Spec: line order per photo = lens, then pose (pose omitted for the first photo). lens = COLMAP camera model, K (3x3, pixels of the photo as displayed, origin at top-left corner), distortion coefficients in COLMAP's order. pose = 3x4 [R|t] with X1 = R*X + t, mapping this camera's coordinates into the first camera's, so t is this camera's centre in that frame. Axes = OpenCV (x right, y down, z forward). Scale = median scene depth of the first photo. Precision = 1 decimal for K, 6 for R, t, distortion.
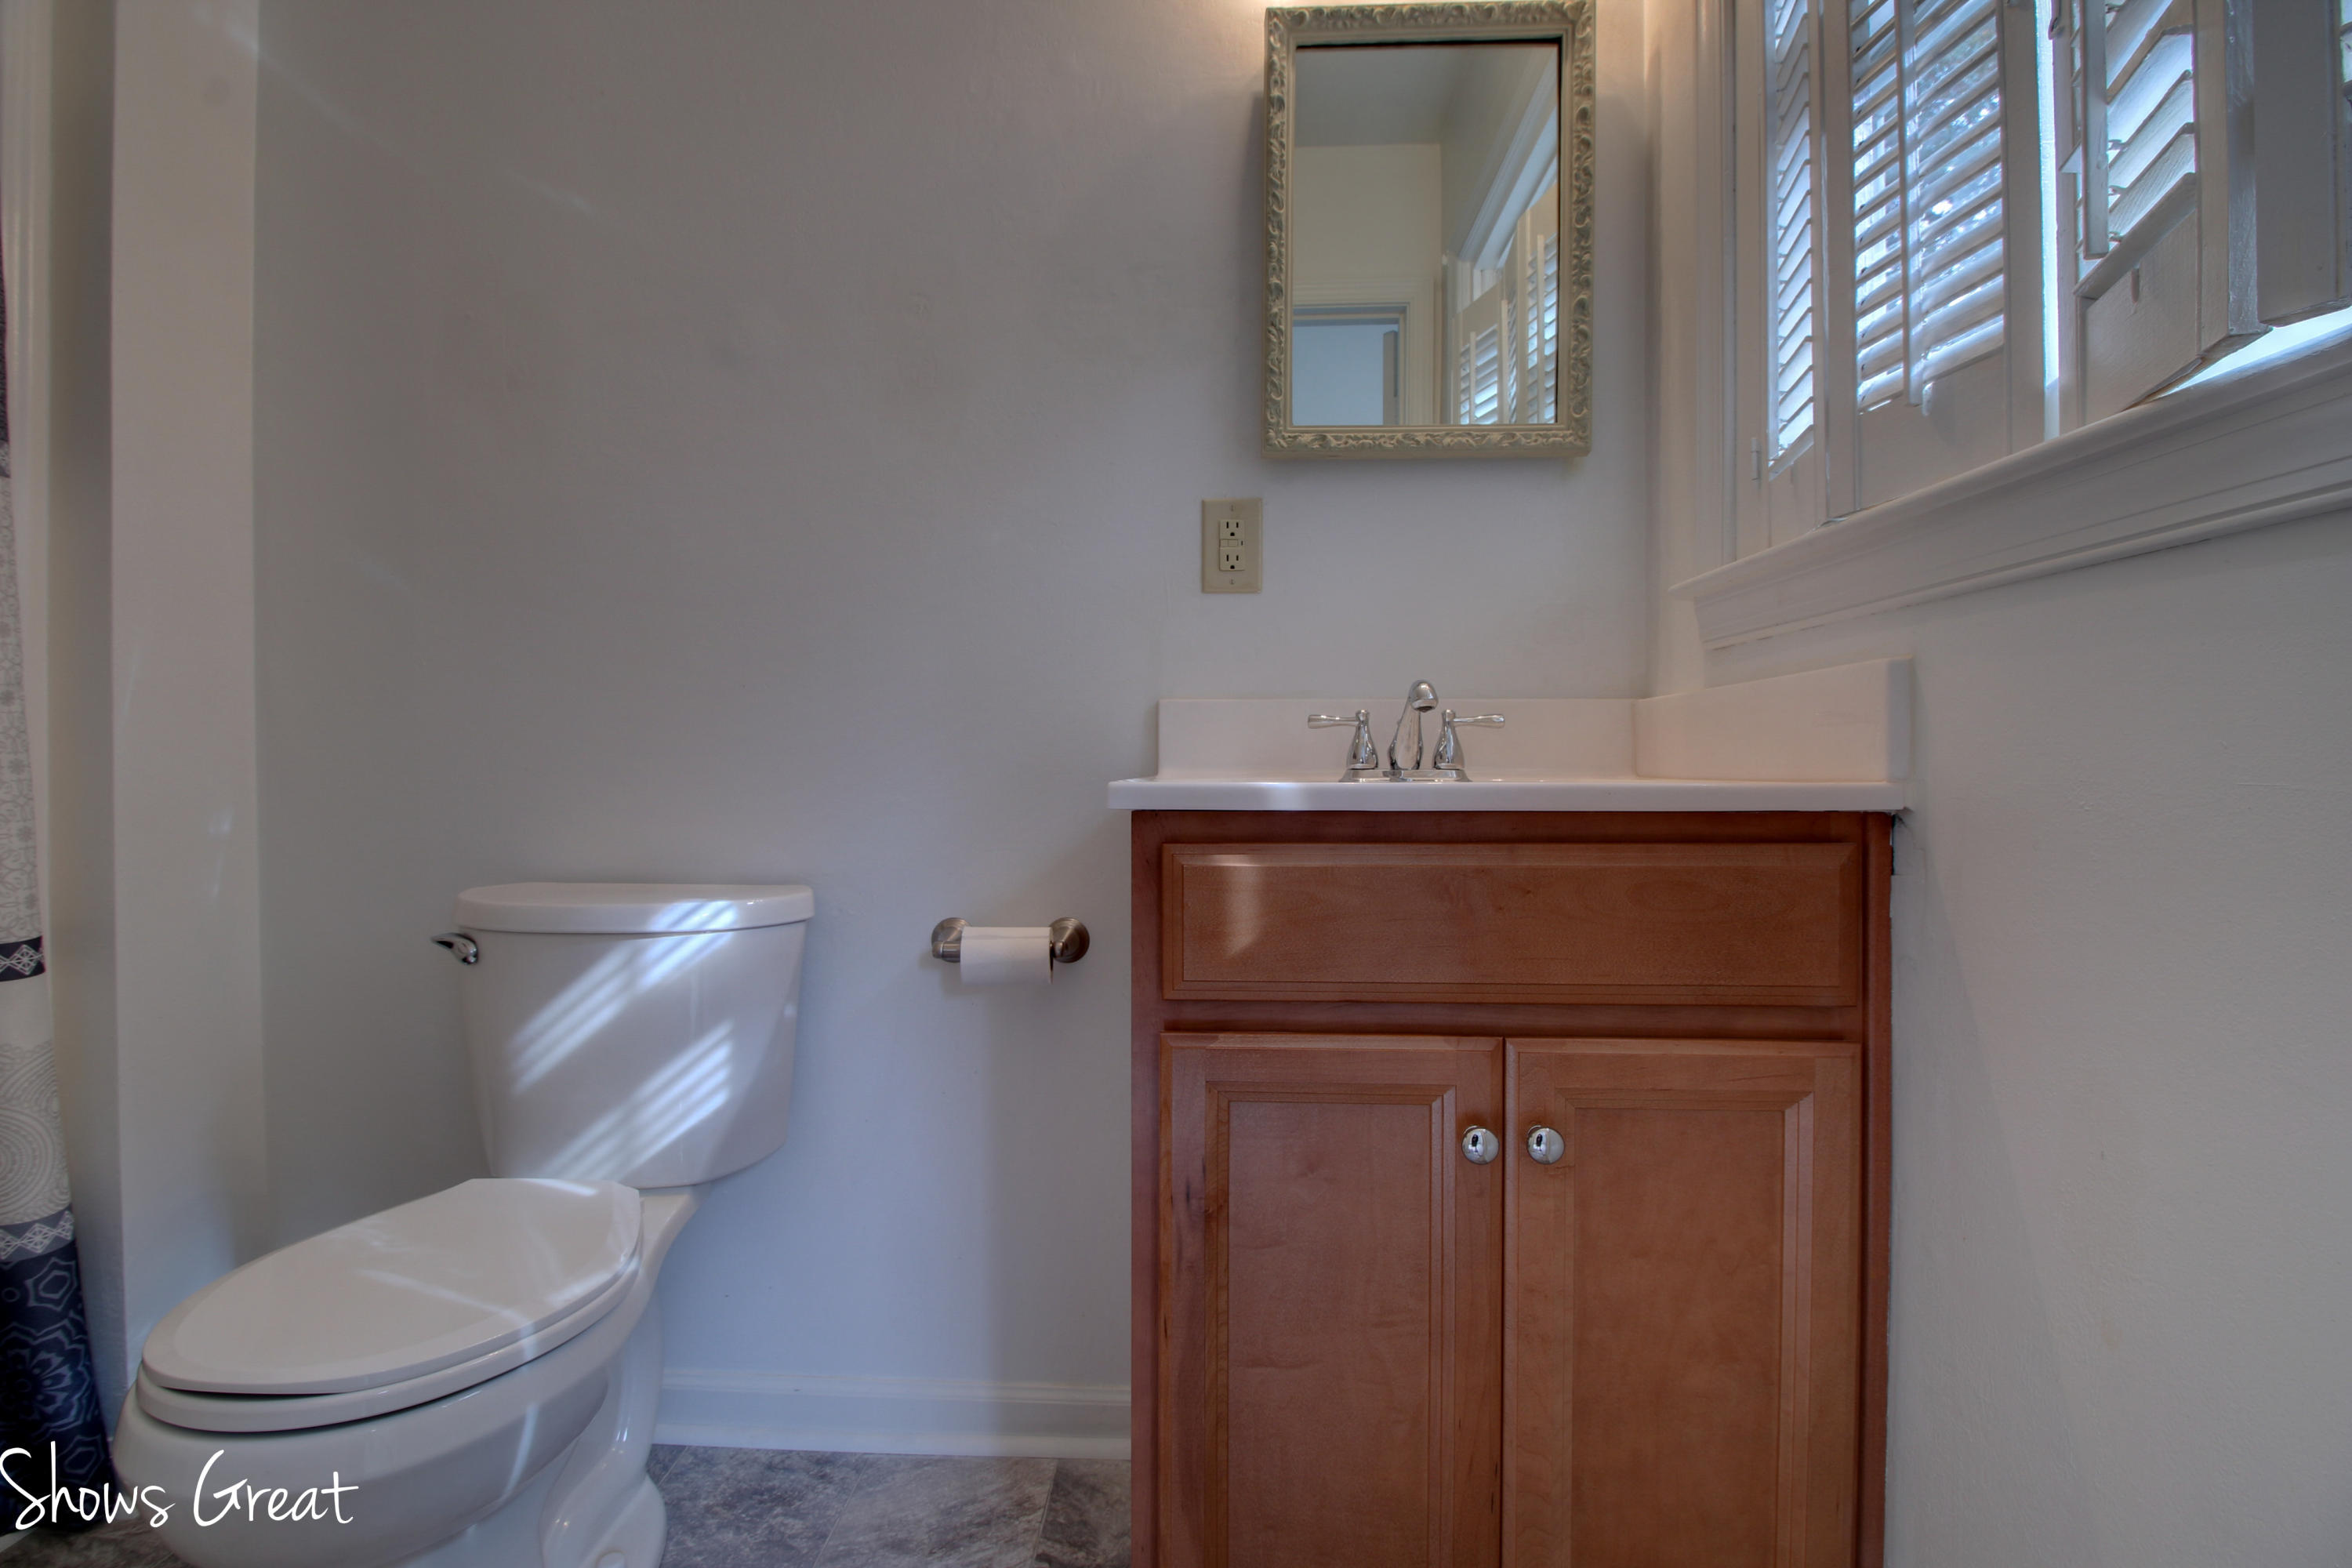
lens RADIAL K [[1127.8, 0, 1157.5], [0, 1127.8, 759.8], [0, 0, 1]] dist [-0.001377, -0.001173]
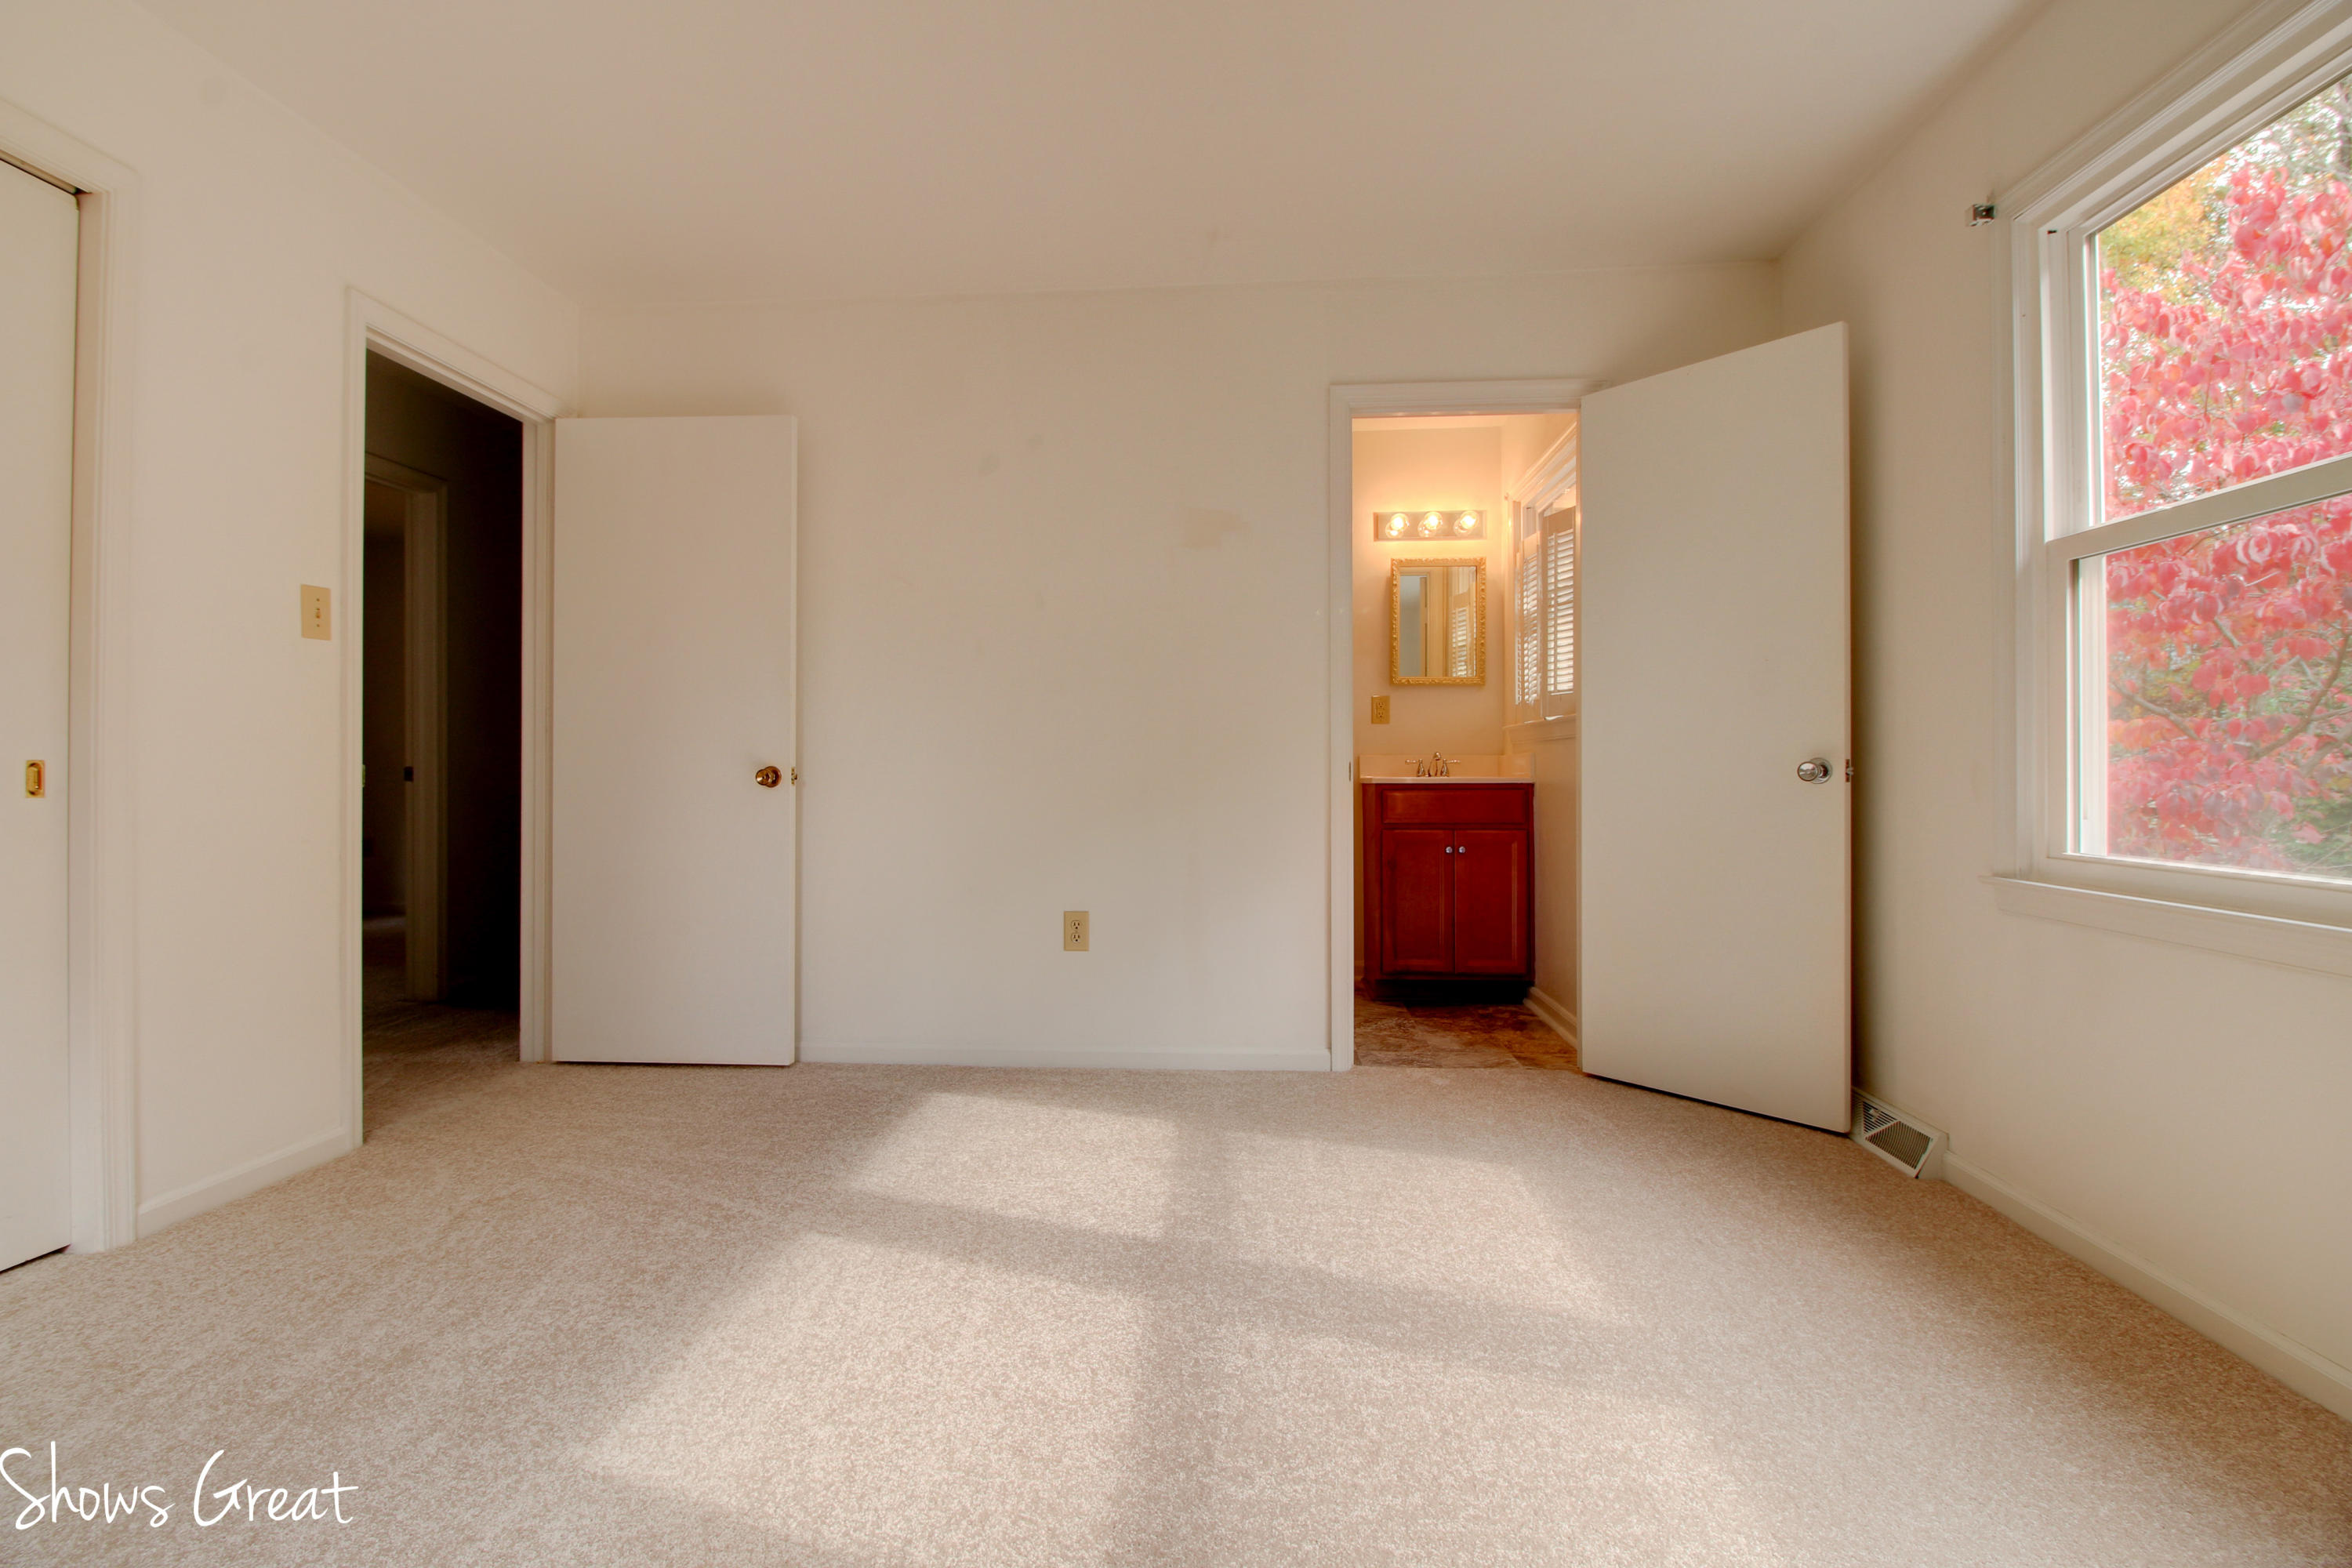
lens RADIAL K [[1127.8, 0, 1157.5], [0, 1127.8, 759.8], [0, 0, 1]] dist [-0.001377, -0.001173]
pose [[0.999892, -0.003810, -0.014169, -0.617281], [0.003598, 0.999882, -0.014913, 0.009590], [0.014224, 0.014860, 0.999788, -2.654933]]
